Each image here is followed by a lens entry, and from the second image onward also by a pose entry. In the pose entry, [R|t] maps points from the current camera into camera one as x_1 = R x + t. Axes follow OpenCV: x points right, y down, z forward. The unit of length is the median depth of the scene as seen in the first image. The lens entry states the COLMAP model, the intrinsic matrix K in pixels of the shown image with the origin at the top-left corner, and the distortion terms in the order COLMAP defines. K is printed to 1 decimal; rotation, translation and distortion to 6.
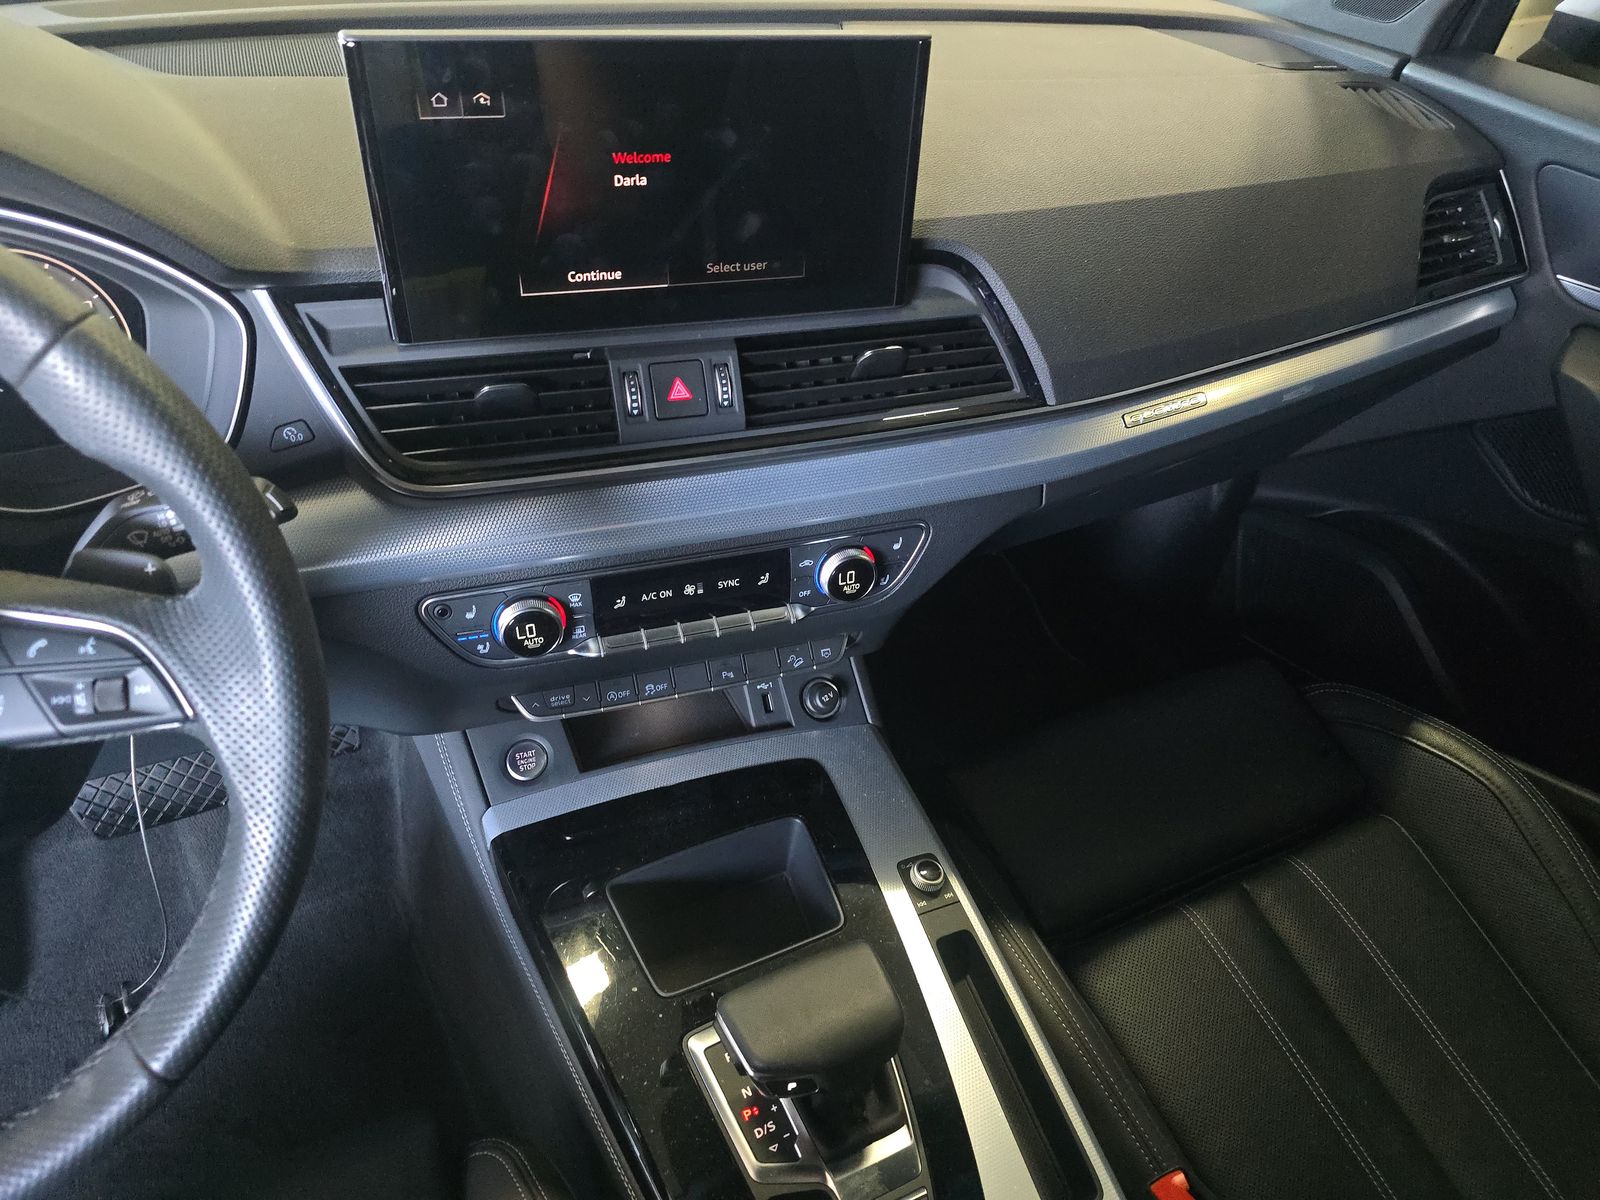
lens RADIAL K [[1043.1, 0, 800.8], [0, 1043.1, 604.0], [0, 0, 1]] dist [-0.000756, -0.006128]
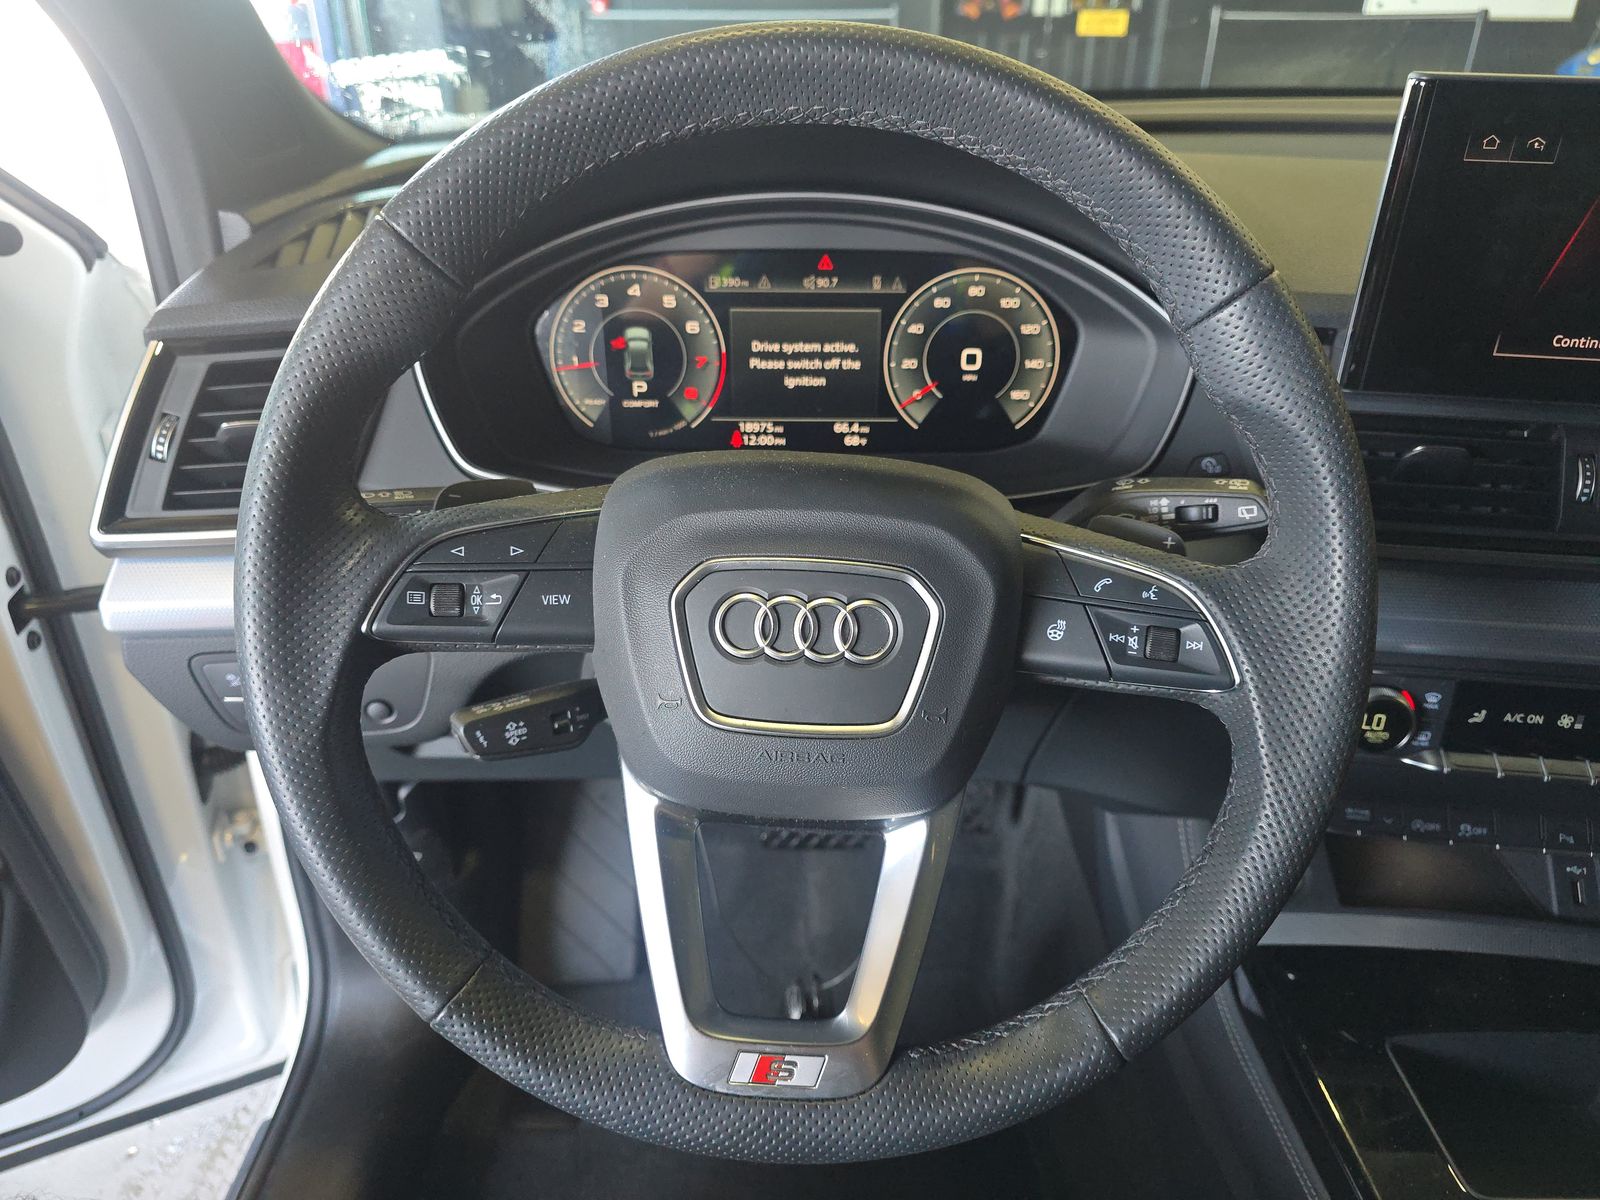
lens RADIAL K [[1043.1, 0, 805.8], [0, 1043.1, 596.2], [0, 0, 1]] dist [-0.000756, -0.006128]
pose [[0.887224, 0.172028, -0.428065, -0.352455], [-0.243360, 0.962796, -0.117474, 0.156916], [0.391930, 0.208400, 0.896081, -0.021471]]
